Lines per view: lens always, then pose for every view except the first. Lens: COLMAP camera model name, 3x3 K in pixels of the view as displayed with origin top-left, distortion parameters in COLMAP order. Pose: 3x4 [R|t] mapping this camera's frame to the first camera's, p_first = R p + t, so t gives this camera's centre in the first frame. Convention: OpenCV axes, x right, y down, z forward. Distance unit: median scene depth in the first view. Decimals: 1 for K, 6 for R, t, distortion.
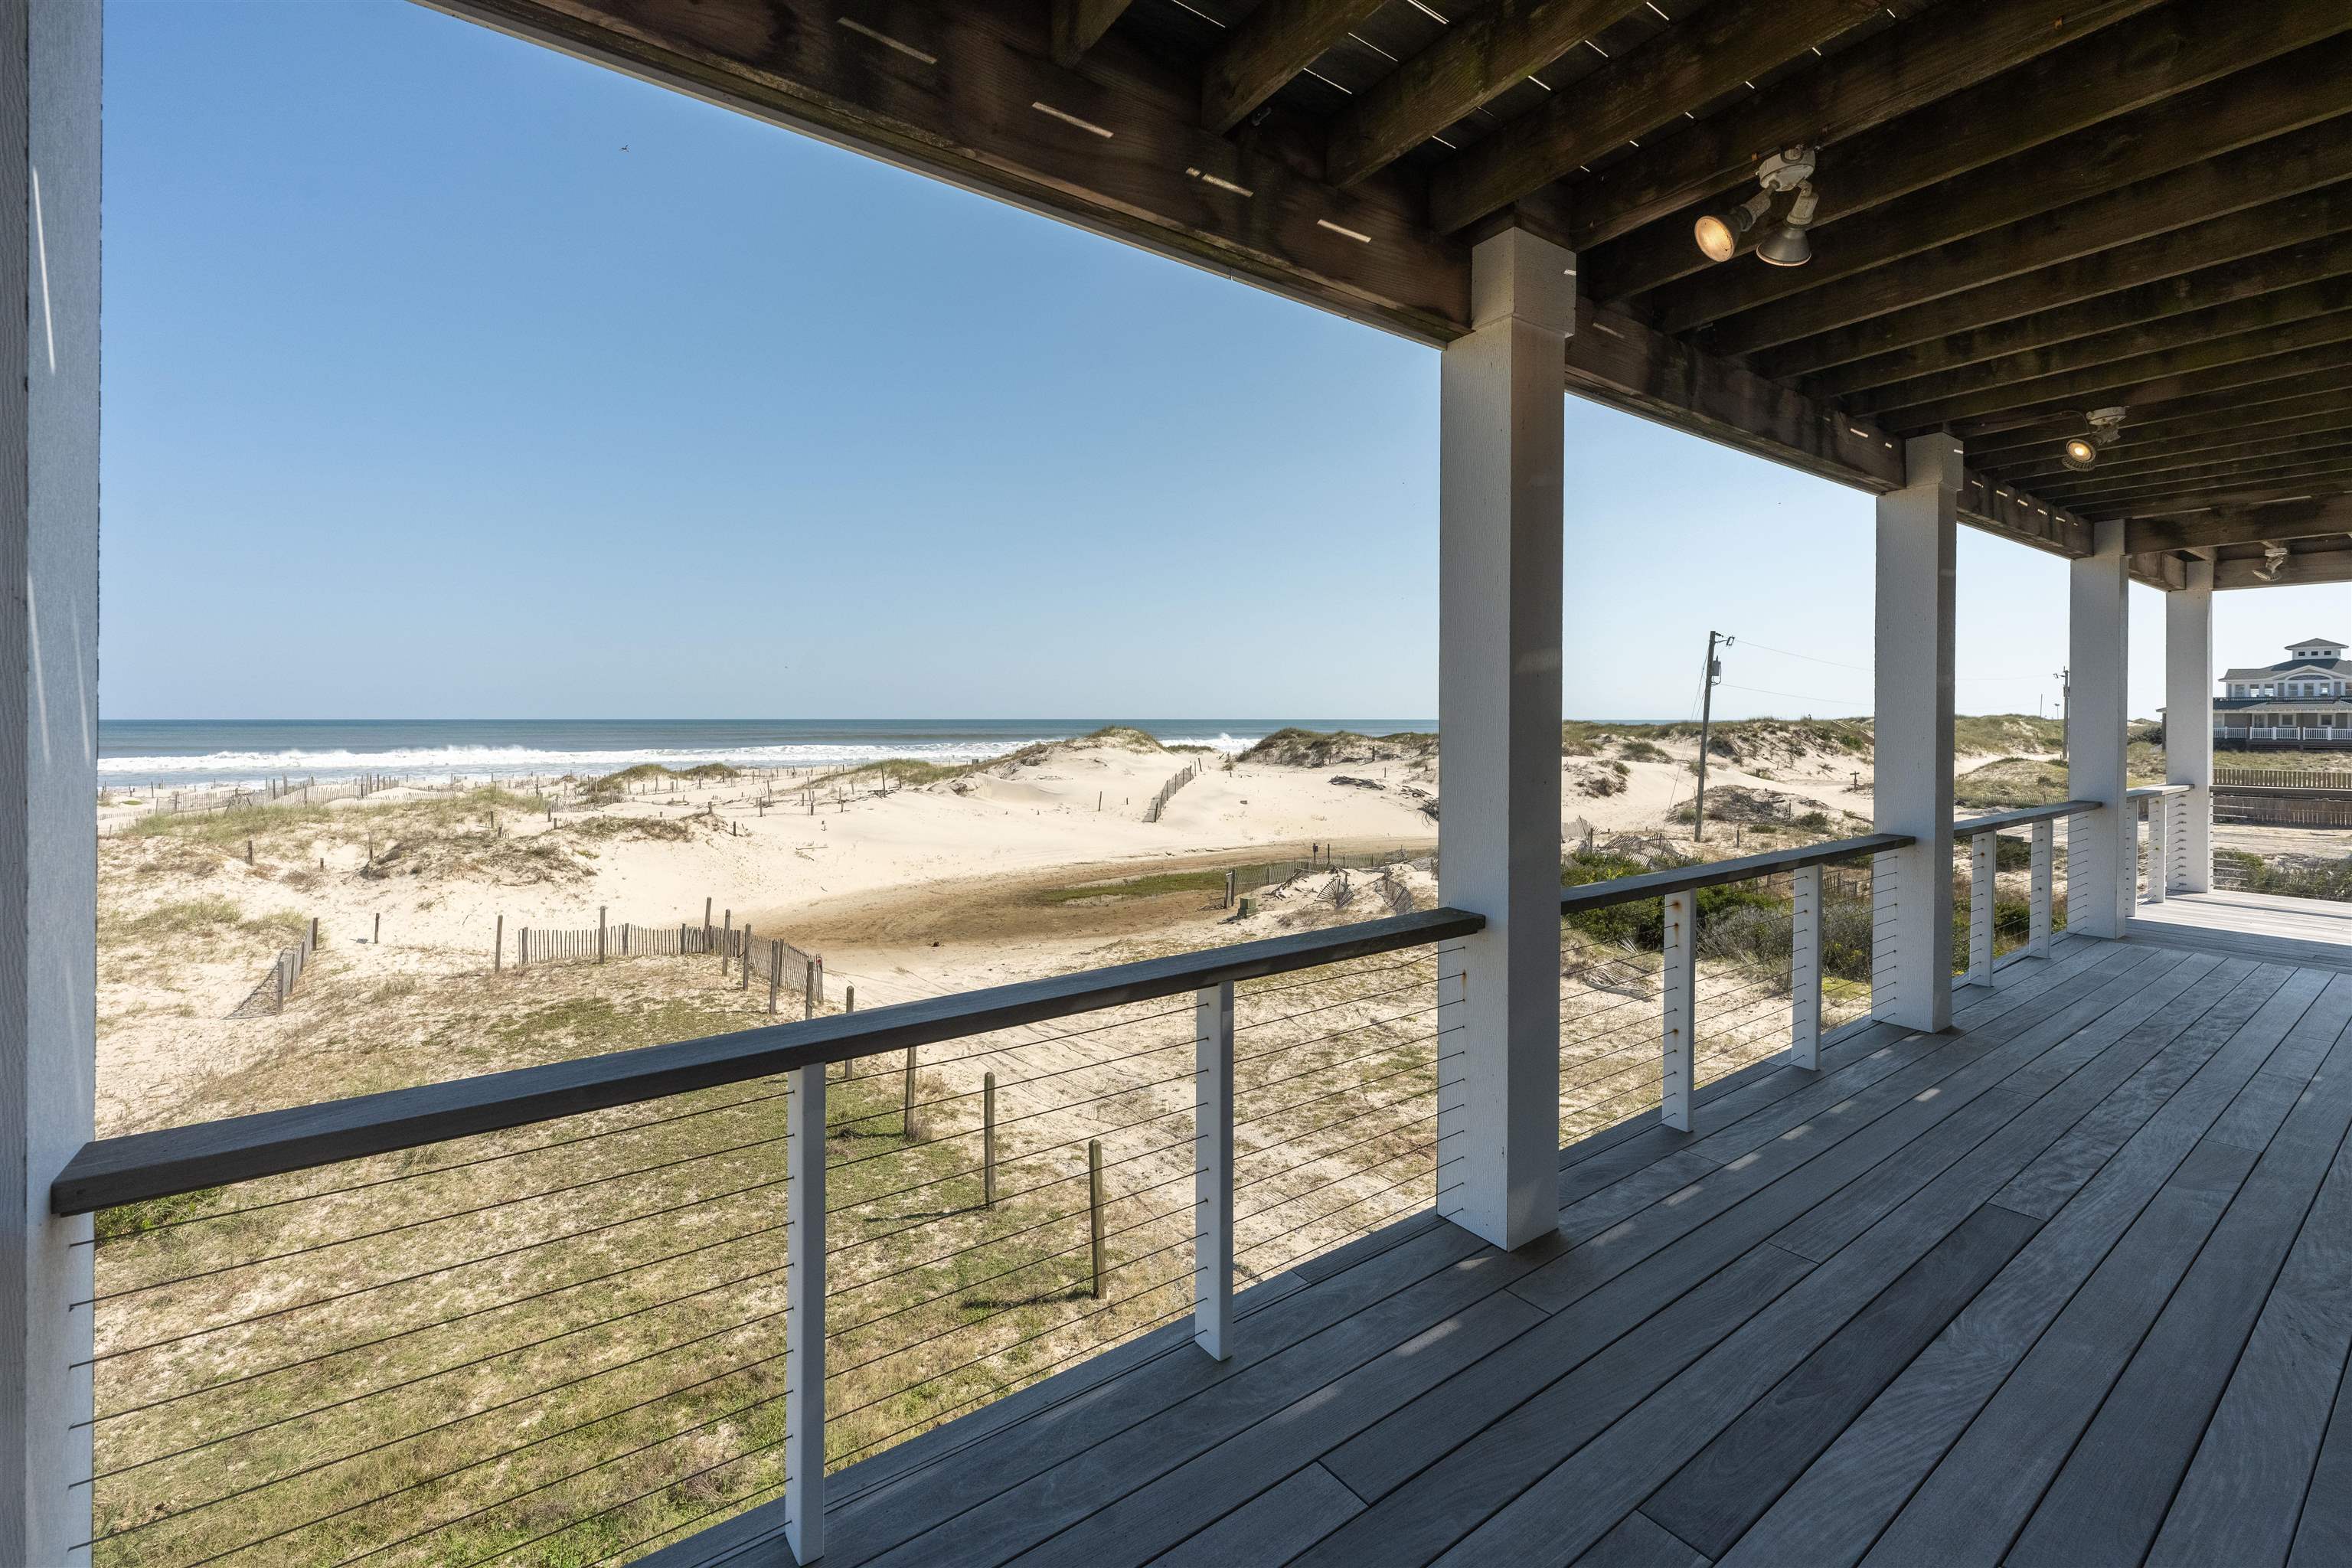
lens RADIAL K [[949.5, 0, 1179.2], [0, 949.5, 769.1], [0, 0, 1]] dist [-0.000285, 0.000031]
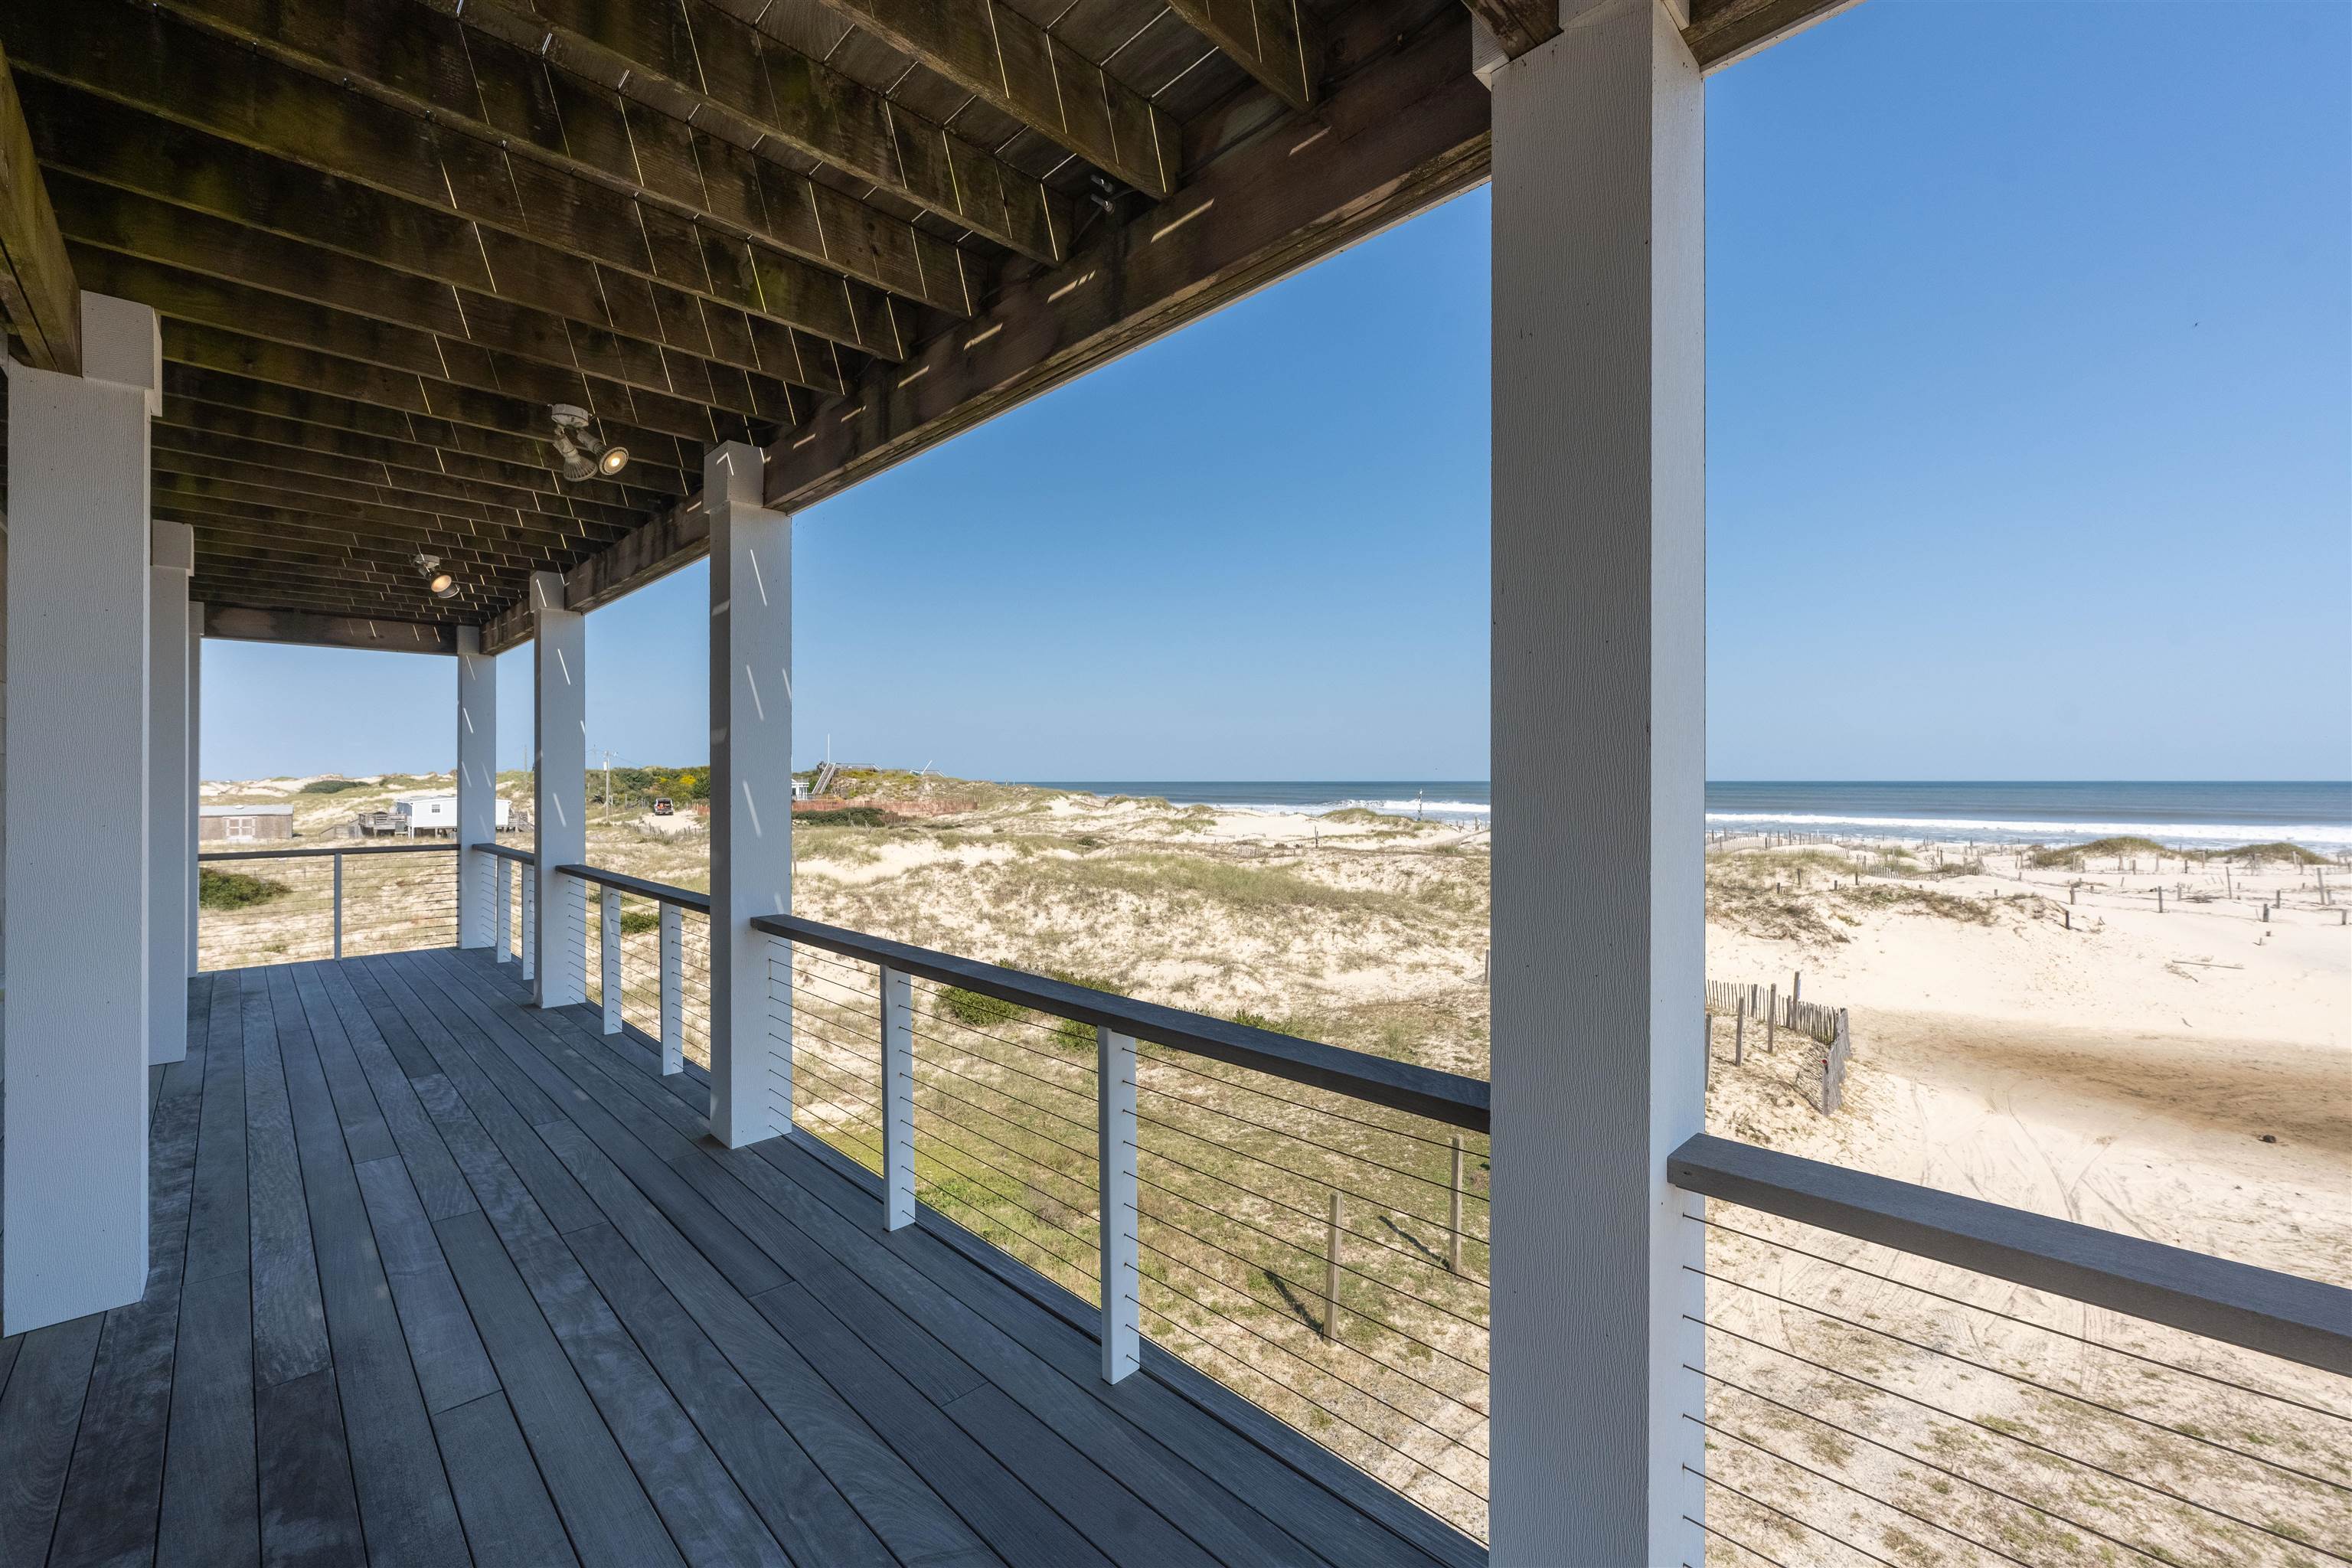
lens RADIAL K [[949.5, 0, 1179.2], [0, 949.5, 769.1], [0, 0, 1]] dist [-0.000285, 0.000031]
pose [[0.178762, -0.010654, -0.983835, 0.222716], [-0.053347, 0.998366, -0.020504, -0.008866], [0.982445, 0.056150, 0.177902, 0.152445]]
